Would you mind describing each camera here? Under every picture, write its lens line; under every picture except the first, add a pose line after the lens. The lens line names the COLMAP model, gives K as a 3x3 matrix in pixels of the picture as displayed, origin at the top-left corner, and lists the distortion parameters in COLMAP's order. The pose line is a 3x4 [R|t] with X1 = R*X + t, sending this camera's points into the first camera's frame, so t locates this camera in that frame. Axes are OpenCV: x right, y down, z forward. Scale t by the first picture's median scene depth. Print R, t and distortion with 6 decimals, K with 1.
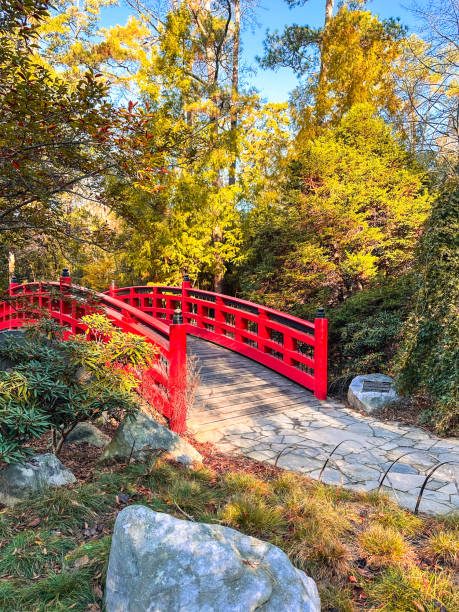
lens RADIAL K [[446.6, 0, 229.5], [0, 446.6, 306.0], [0, 0, 1]] dist [0.064229, -0.087740]
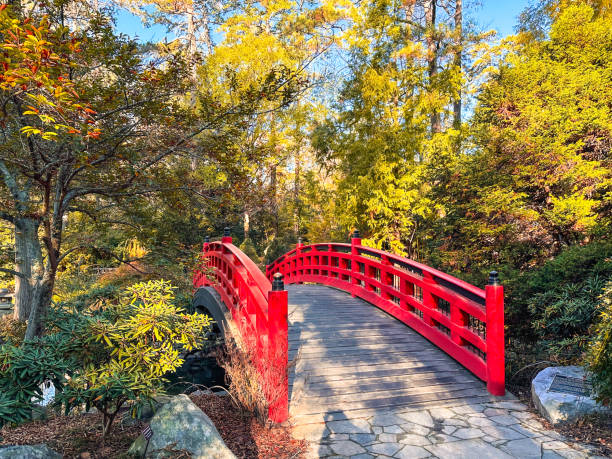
lens RADIAL K [[448.3, 0, 306.0], [0, 448.3, 229.5], [0, 0, 1]] dist [0.062398, -0.074469]
pose [[0.925118, -0.026300, -0.378767, 0.162831], [0.000138, 0.997621, -0.068933, -0.010443], [0.379679, 0.063719, 0.922921, 0.134242]]
